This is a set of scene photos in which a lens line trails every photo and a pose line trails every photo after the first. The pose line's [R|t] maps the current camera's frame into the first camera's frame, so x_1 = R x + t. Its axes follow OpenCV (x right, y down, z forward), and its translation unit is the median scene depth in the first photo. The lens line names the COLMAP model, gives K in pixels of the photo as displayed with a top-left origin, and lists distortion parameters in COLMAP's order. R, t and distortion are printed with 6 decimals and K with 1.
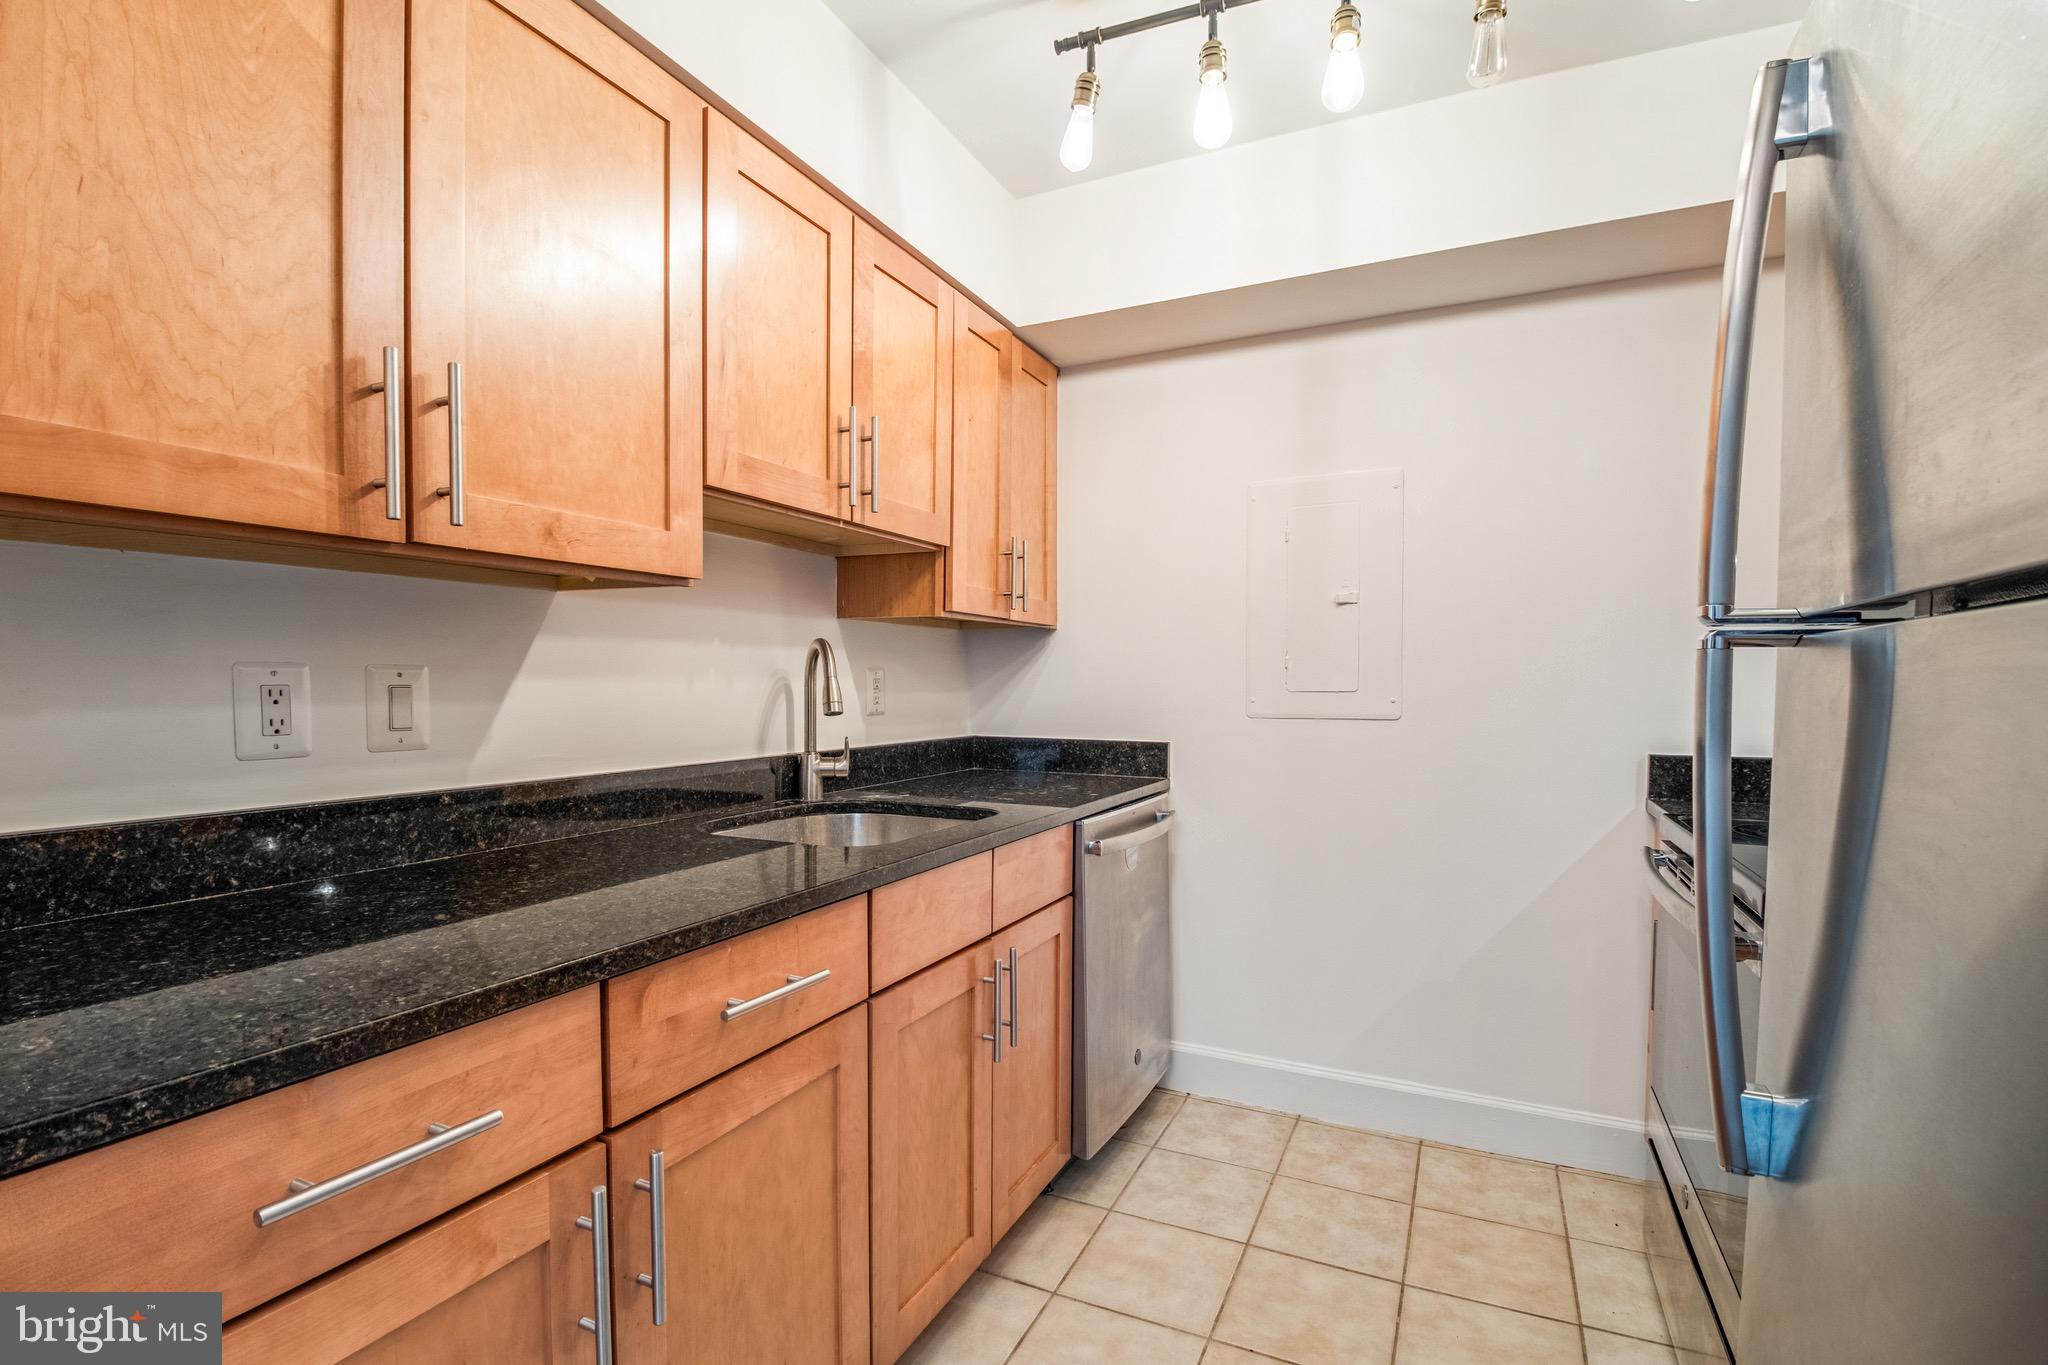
lens RADIAL K [[947.2, 0, 1031.4], [0, 947.2, 706.7], [0, 0, 1]] dist [-0.001344, -0.000257]
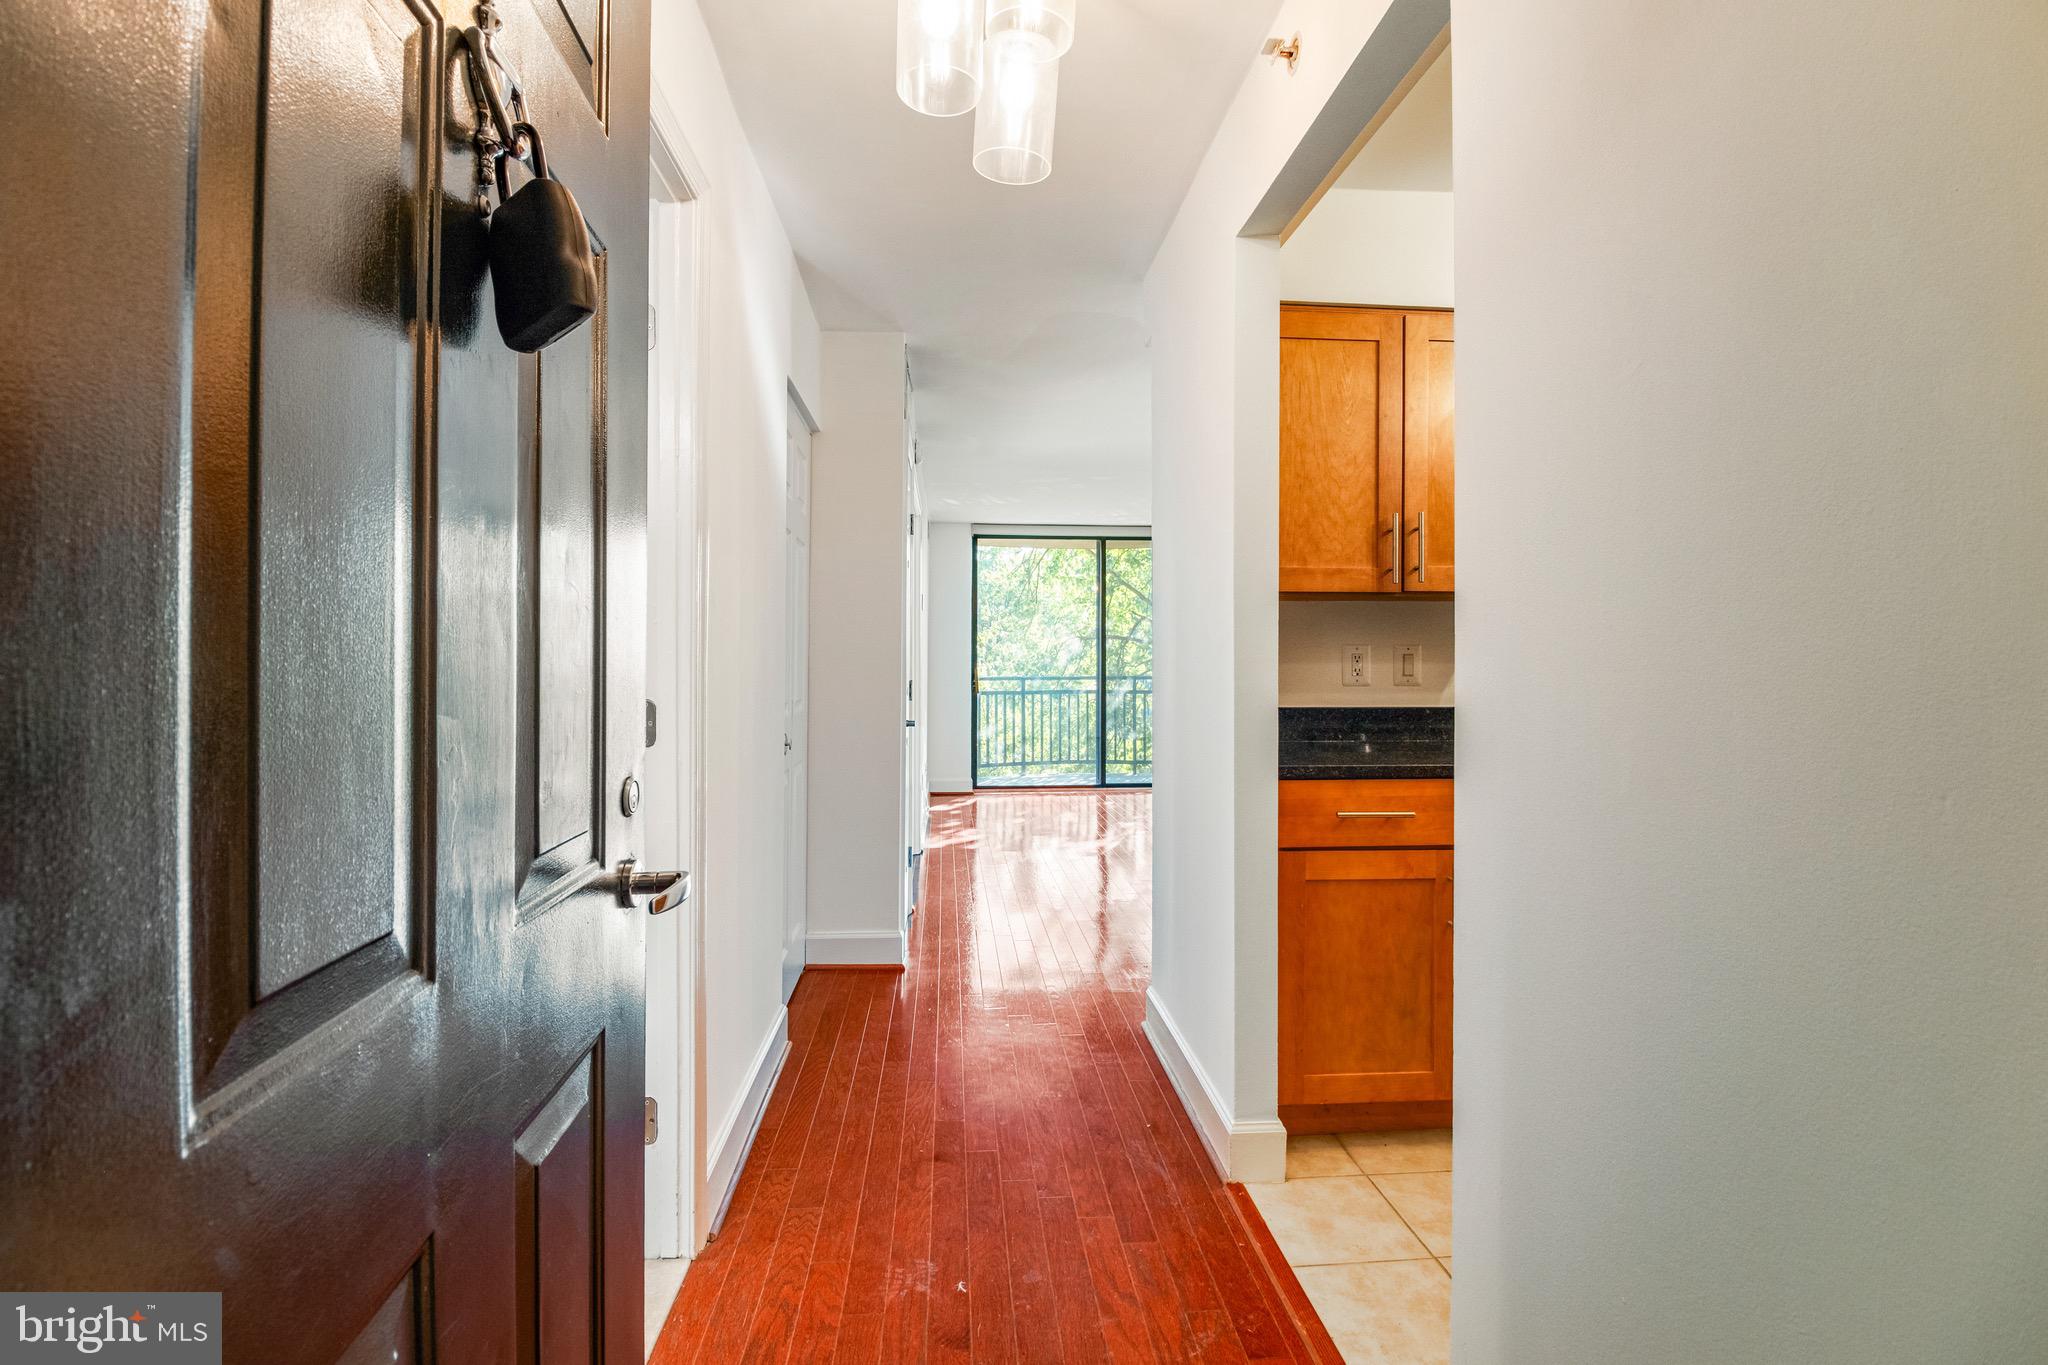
lens RADIAL K [[970.5, 0, 1024.0], [0, 970.5, 682.5], [0, 0, 1]] dist [-0.000778, -0.000081]
pose [[0.488724, 0.004122, -0.872429, 1.022002], [-0.023122, 0.999699, -0.008230, 0.095763], [0.872132, 0.024194, 0.488672, -1.025757]]
